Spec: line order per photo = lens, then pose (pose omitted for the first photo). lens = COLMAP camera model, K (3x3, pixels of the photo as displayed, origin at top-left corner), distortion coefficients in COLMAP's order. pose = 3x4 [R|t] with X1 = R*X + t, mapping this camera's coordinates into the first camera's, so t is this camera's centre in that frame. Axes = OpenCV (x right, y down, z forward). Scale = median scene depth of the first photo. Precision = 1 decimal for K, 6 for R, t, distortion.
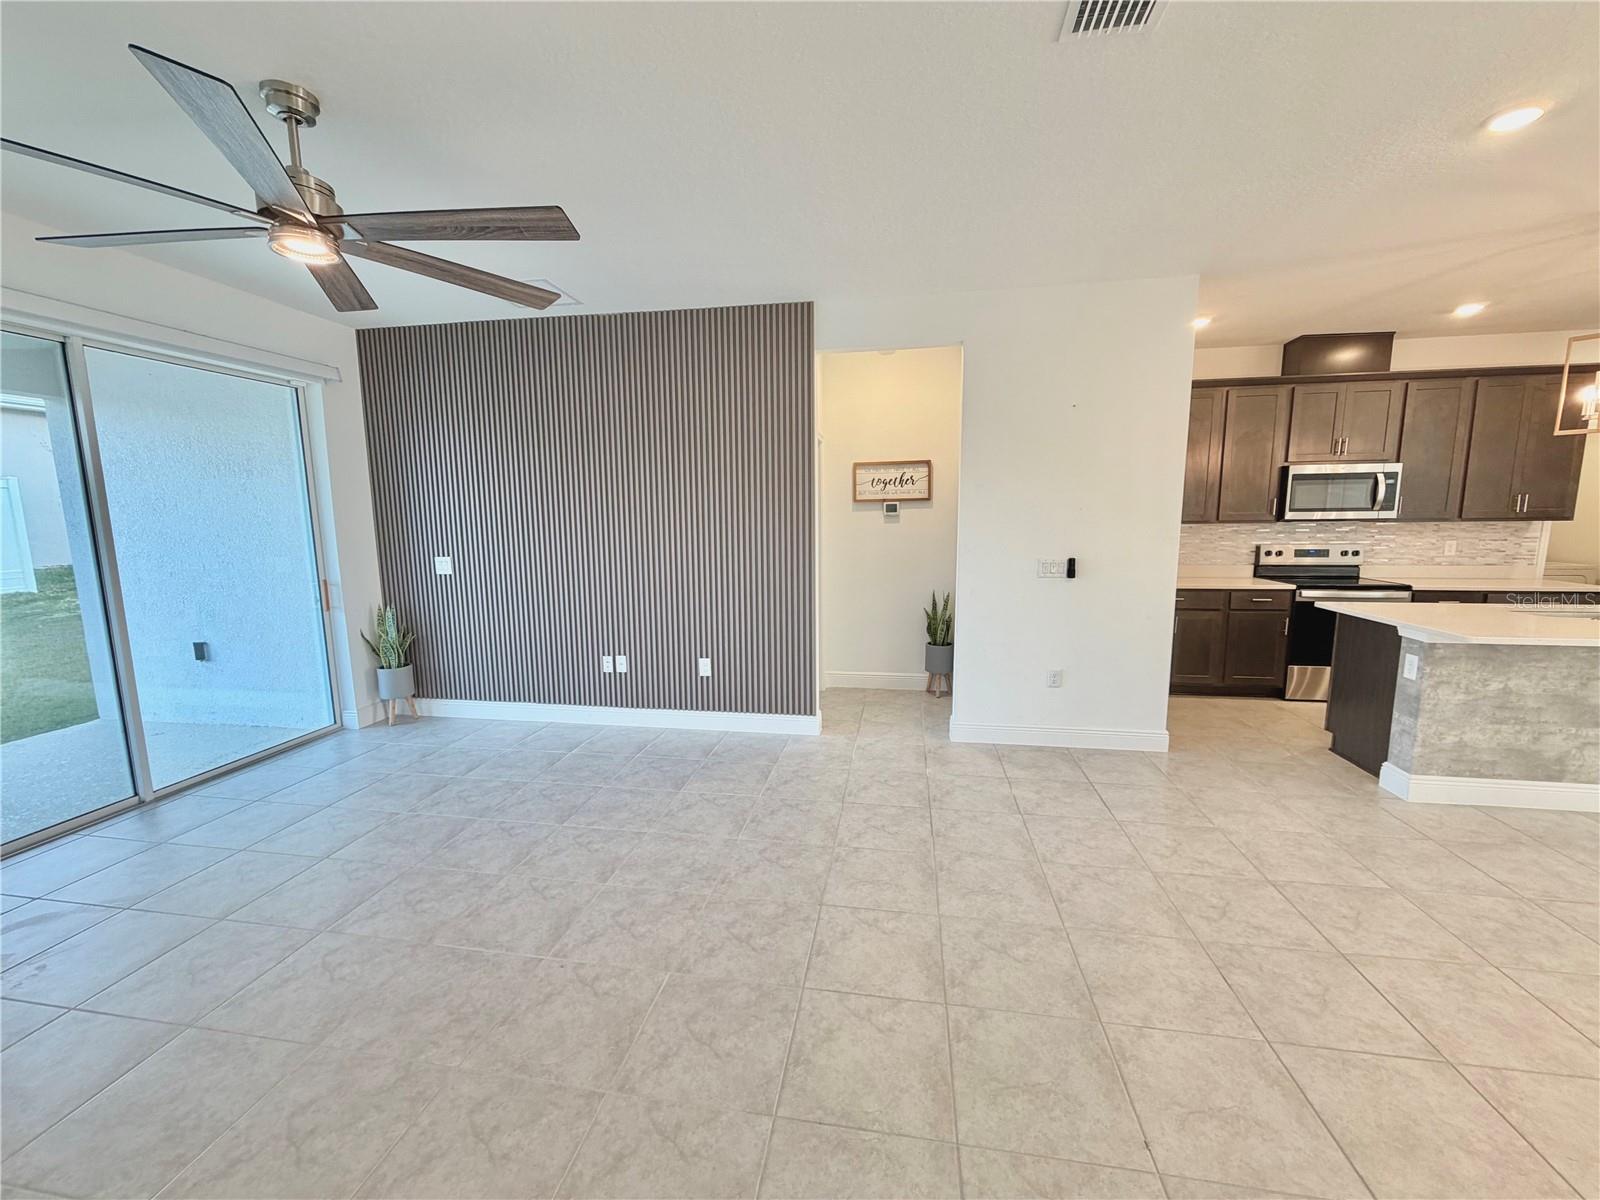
lens RADIAL K [[640.7, 0, 792.9], [0, 640.7, 603.9], [0, 0, 1]] dist [-0.001147, -0.000322]
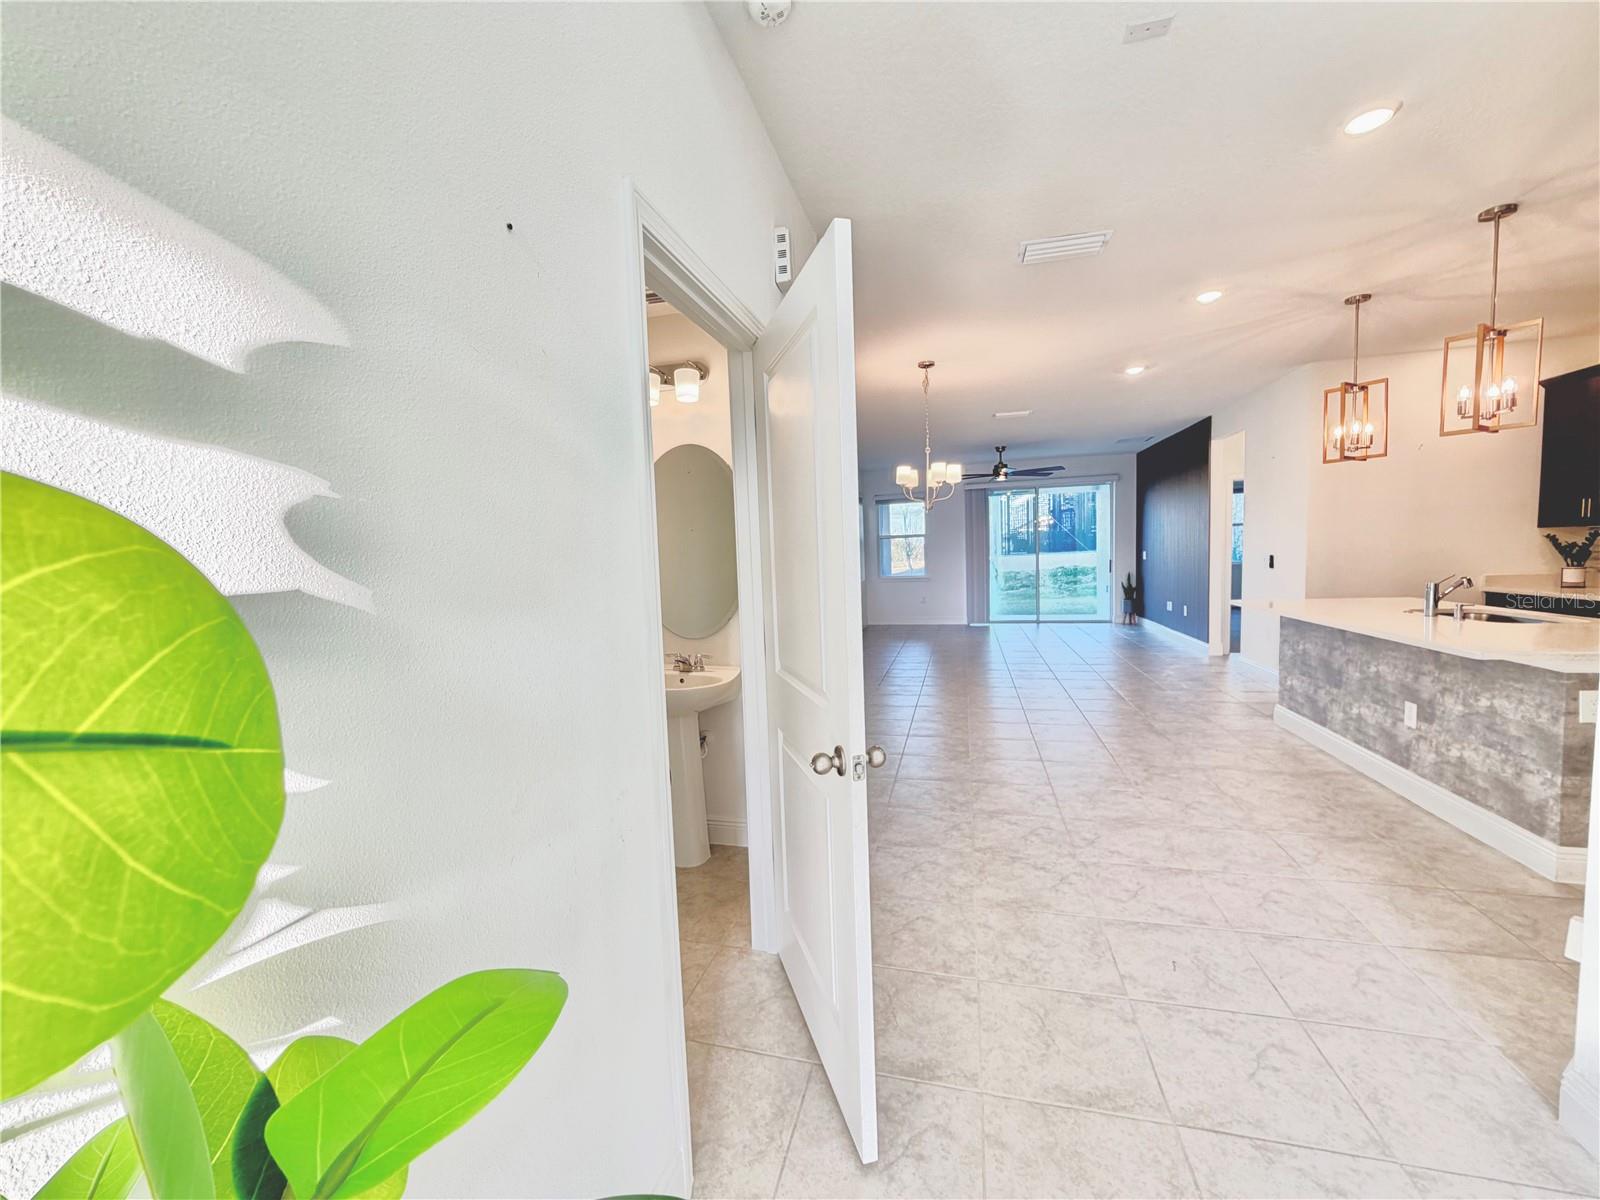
lens RADIAL K [[640.7, 0, 805.2], [0, 640.7, 608.7], [0, 0, 1]] dist [-0.001147, -0.000322]
pose [[-0.085141, 0.099860, -0.991352, 1.844681], [-0.107197, 0.988272, 0.108757, 0.000824], [0.990586, 0.115530, -0.073438, 0.082366]]
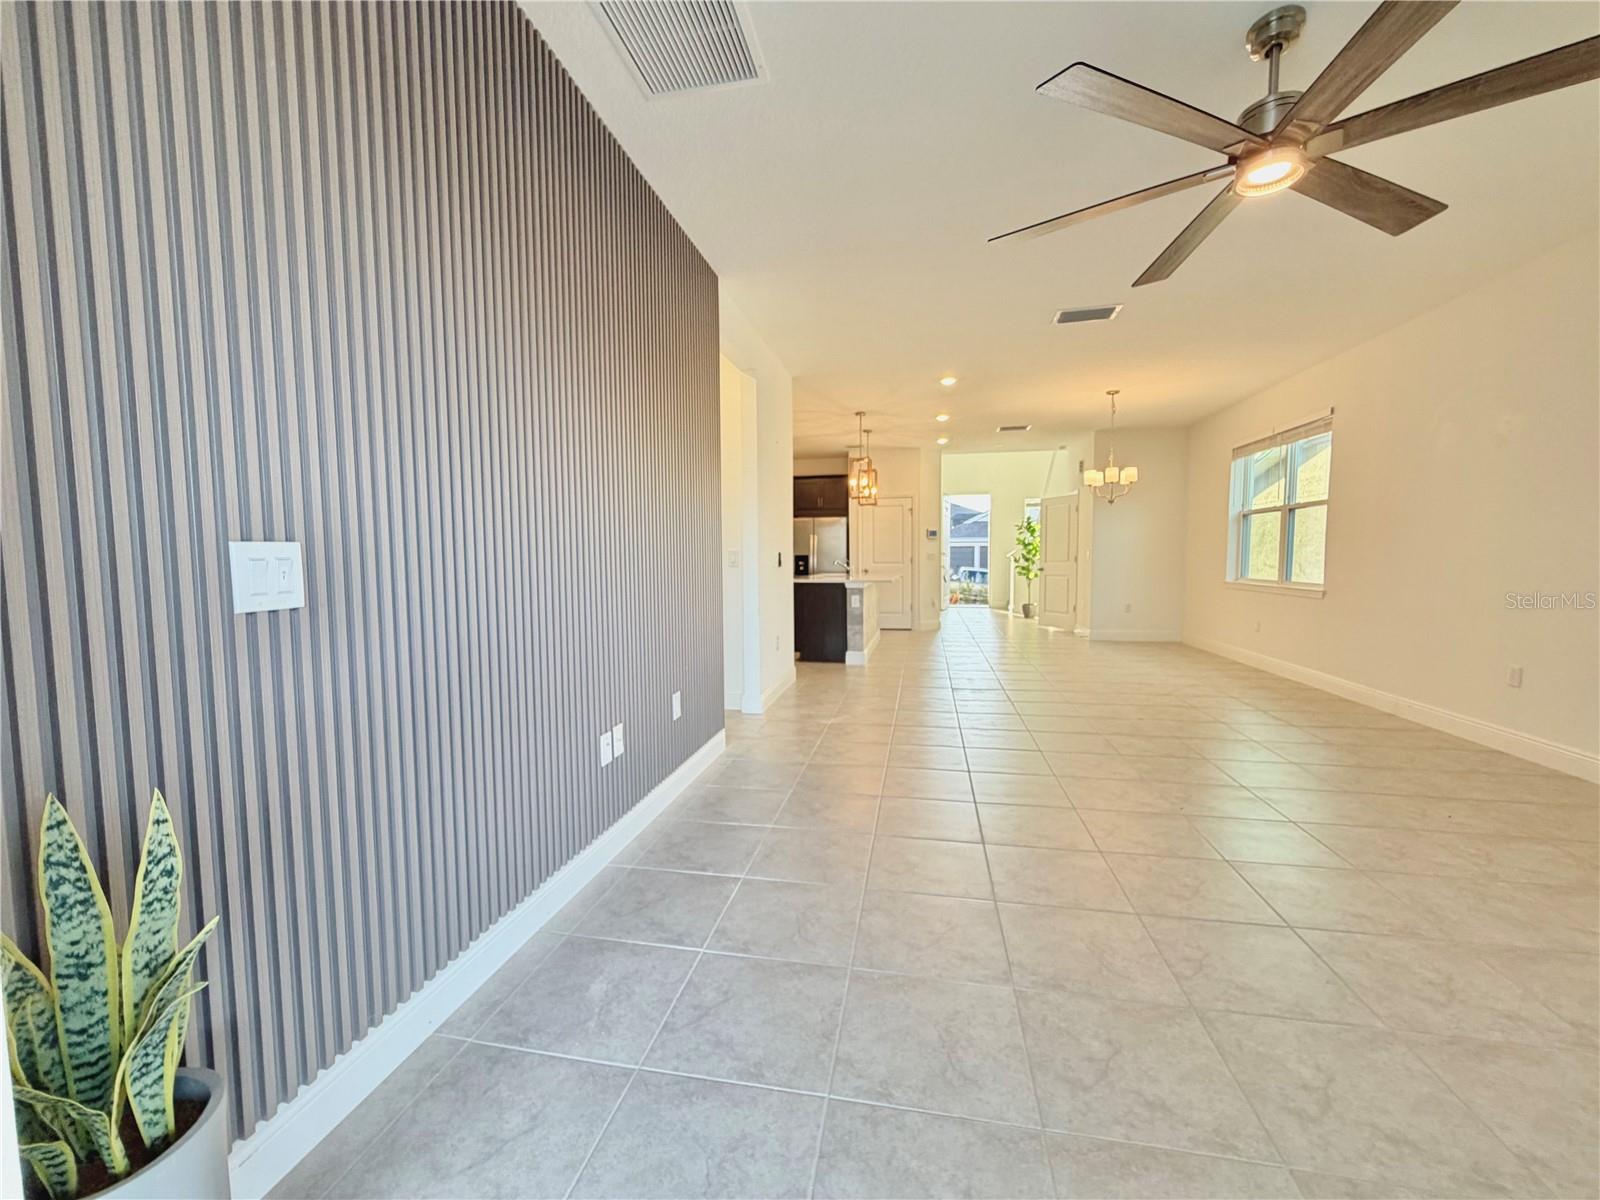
lens RADIAL K [[640.7, 0, 795.1], [0, 640.7, 602.0], [0, 0, 1]] dist [-0.001147, -0.000322]
pose [[0.027511, -0.060745, 0.997774, -0.872984], [0.150921, 0.986963, 0.055925, -0.035879], [-0.988163, 0.149047, 0.036320, 0.864745]]
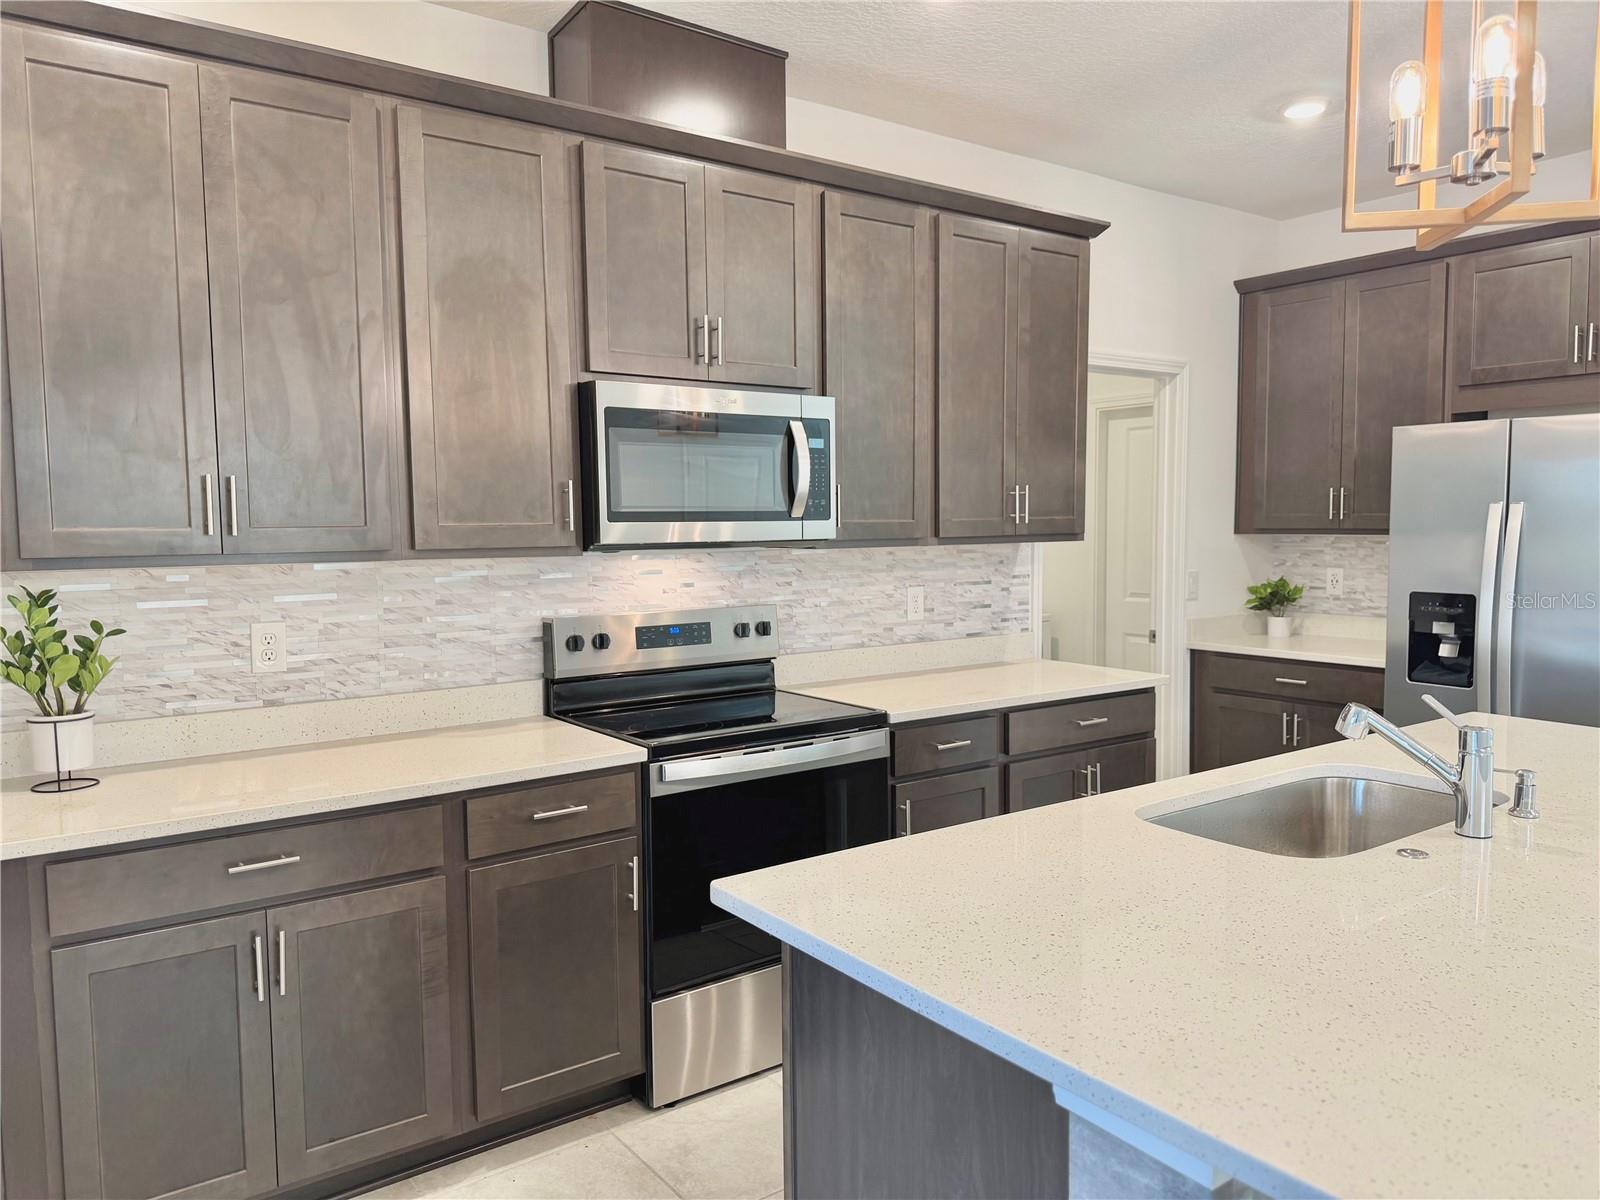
lens RADIAL K [[1135.7, 0, 798.7], [0, 1135.7, 598.2], [0, 0, 1]] dist [0.036365, -0.044892]
pose [[0.699433, -0.046212, 0.713203, 0.501621], [0.104311, 0.993822, -0.037903, -0.085605], [-0.707045, 0.100906, 0.699932, 0.620448]]
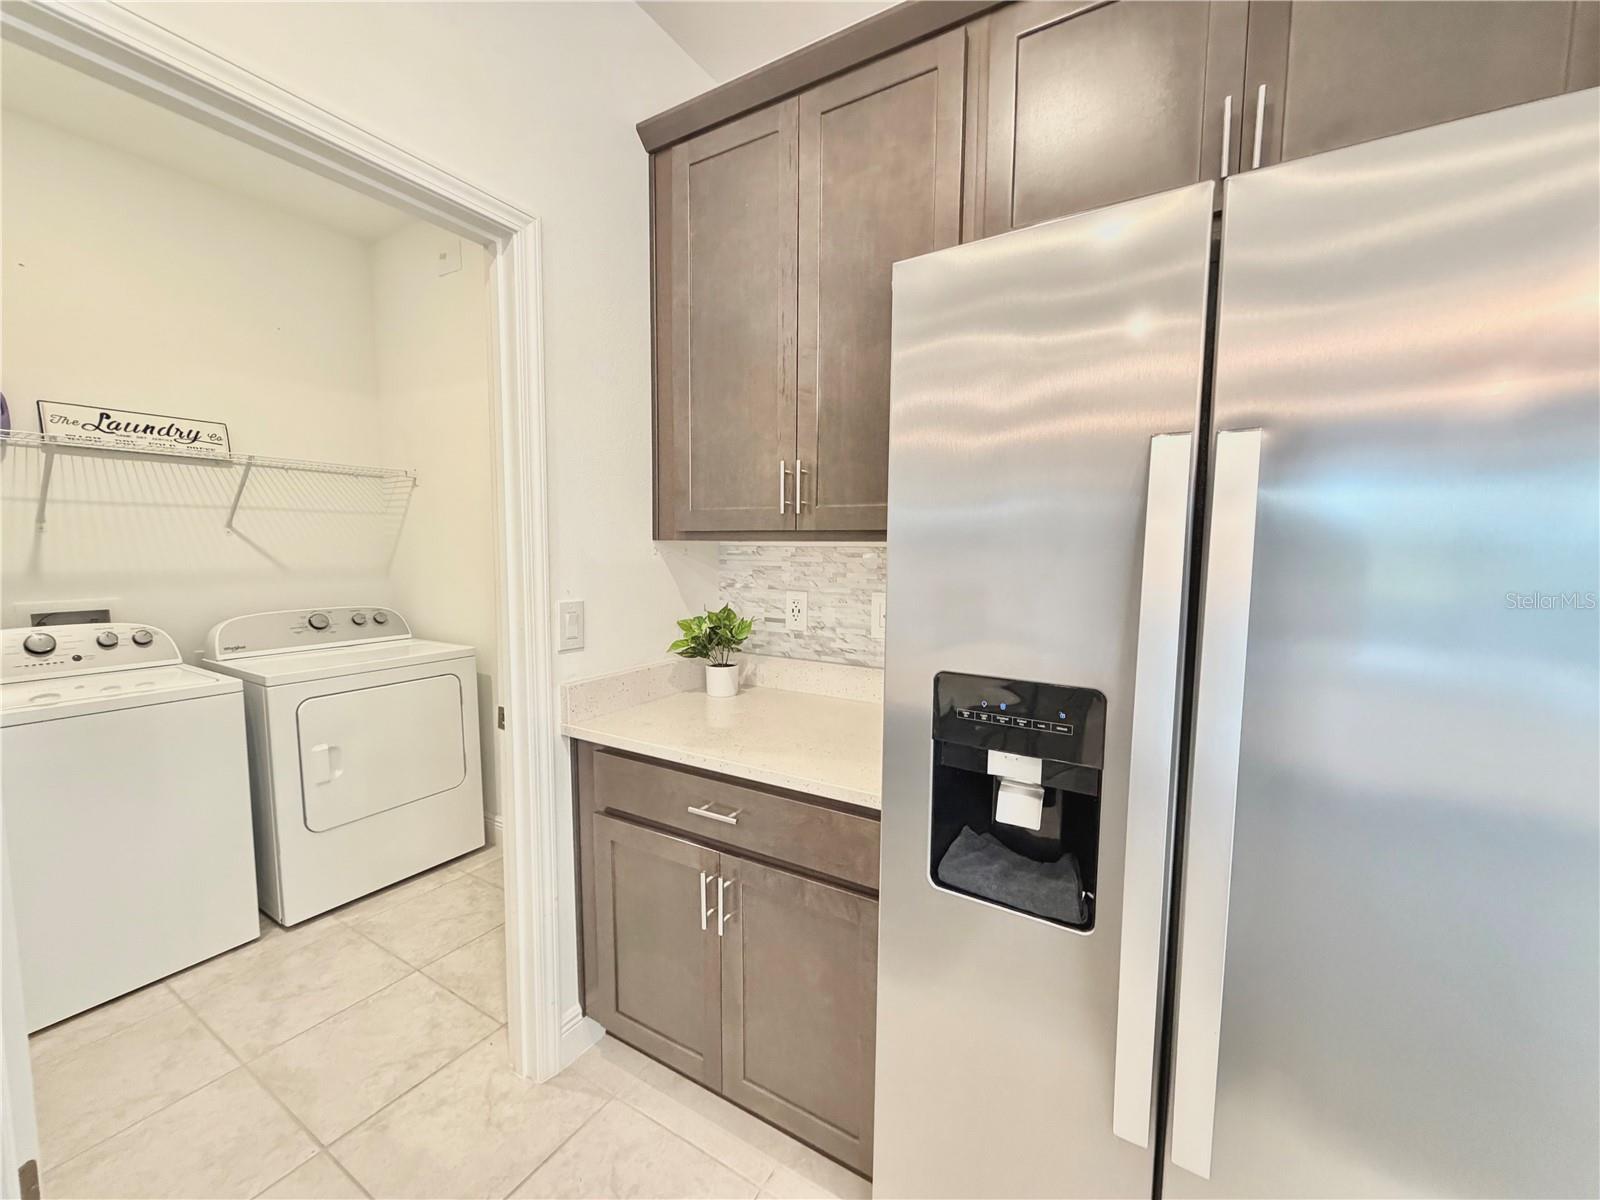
lens RADIAL K [[640.7, 0, 794.0], [0, 640.7, 599.1], [0, 0, 1]] dist [-0.001147, -0.000322]
pose [[0.367858, -0.066455, 0.927504, 1.325789], [0.124722, 0.991956, 0.021607, -0.108945], [-0.921480, 0.107732, 0.373188, 0.889074]]
